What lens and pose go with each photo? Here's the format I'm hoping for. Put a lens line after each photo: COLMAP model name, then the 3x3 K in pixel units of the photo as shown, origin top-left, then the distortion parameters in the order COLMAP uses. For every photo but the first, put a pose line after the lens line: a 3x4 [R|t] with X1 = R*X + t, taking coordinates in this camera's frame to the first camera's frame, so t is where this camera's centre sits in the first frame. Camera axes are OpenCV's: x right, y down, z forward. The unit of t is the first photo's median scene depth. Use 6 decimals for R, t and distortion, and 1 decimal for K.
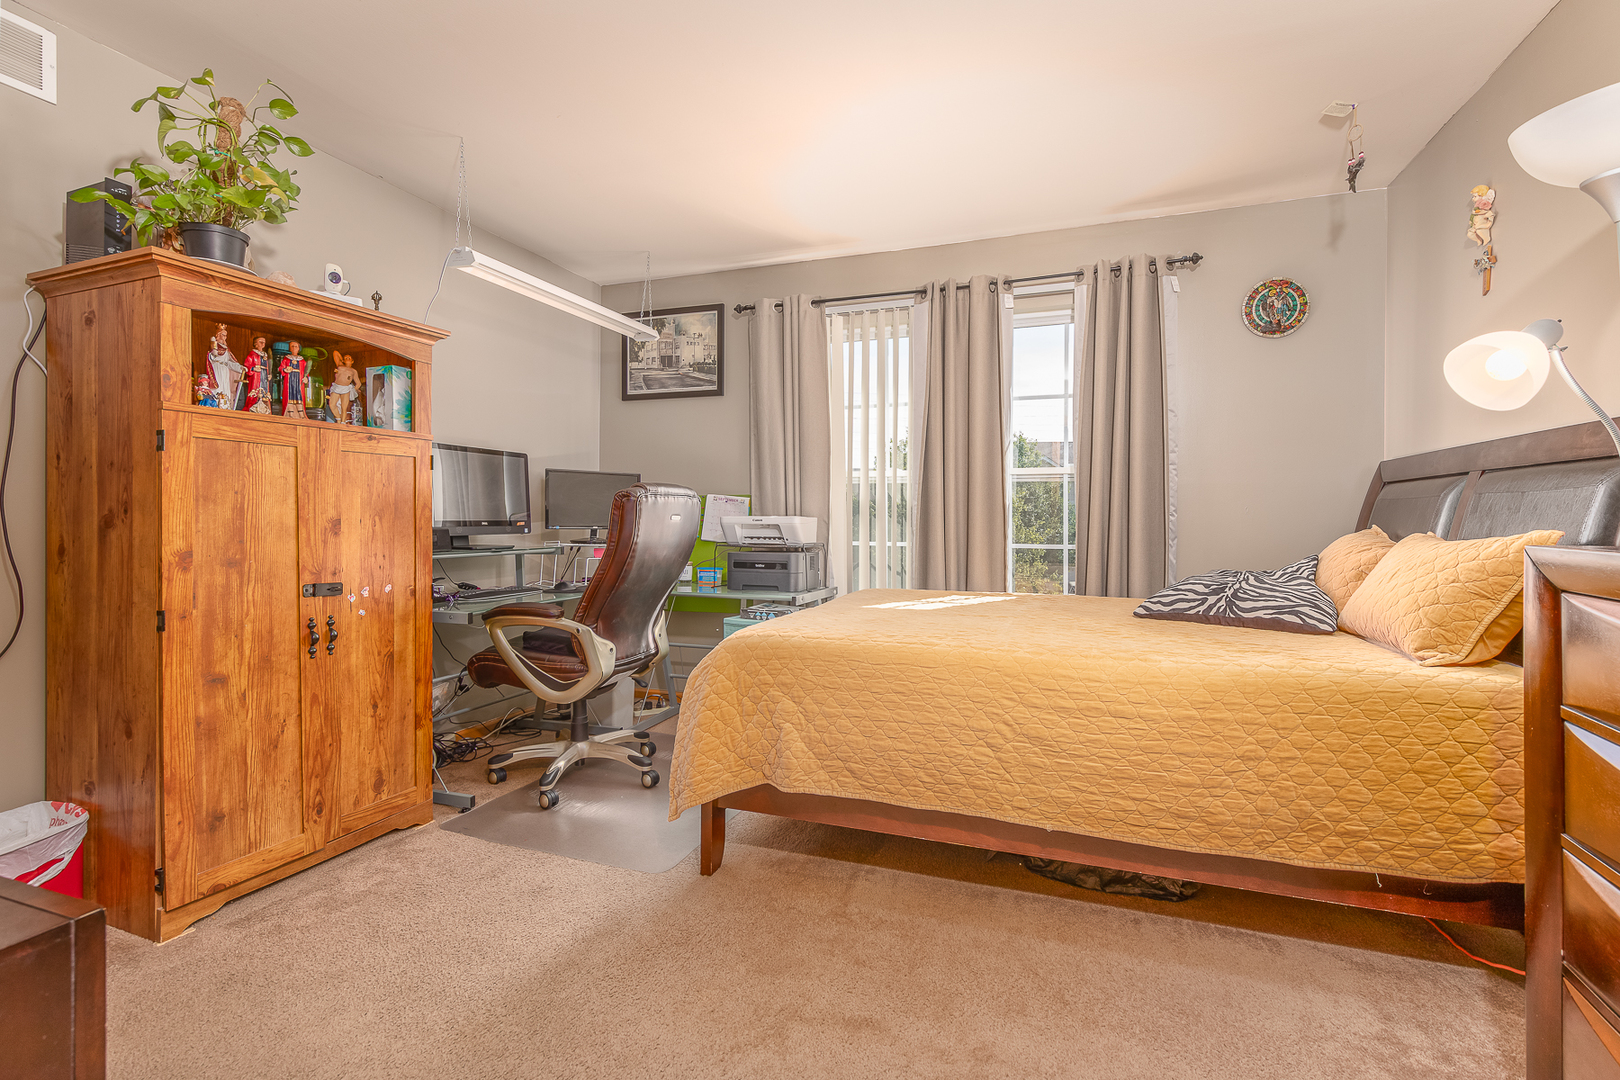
lens RADIAL K [[741.6, 0, 811.6], [0, 741.6, 514.0], [0, 0, 1]] dist [0.006053, -0.000423]
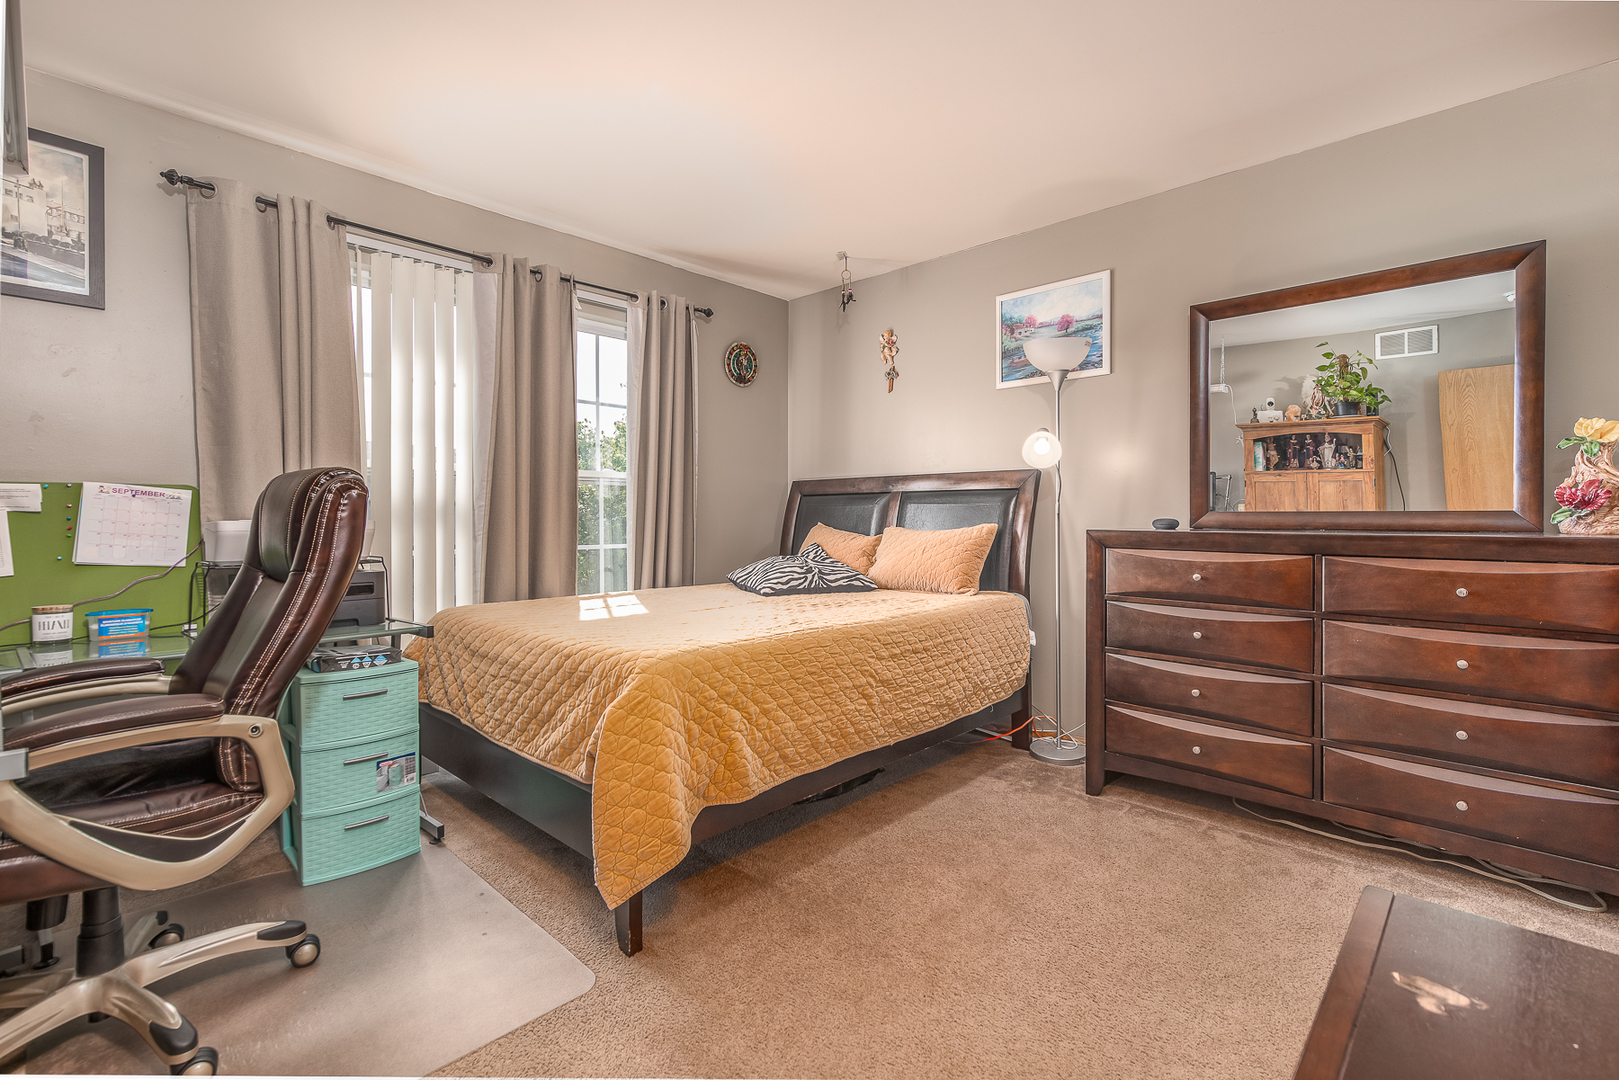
lens RADIAL K [[741.2, 0, 815.4], [0, 741.2, 529.3], [0, 0, 1]] dist [0.006053, -0.000423]
pose [[0.378370, -0.018853, 0.925463, -0.738330], [0.001506, 0.999804, 0.019752, -0.001991], [-0.925653, -0.006080, 0.378324, 0.451187]]
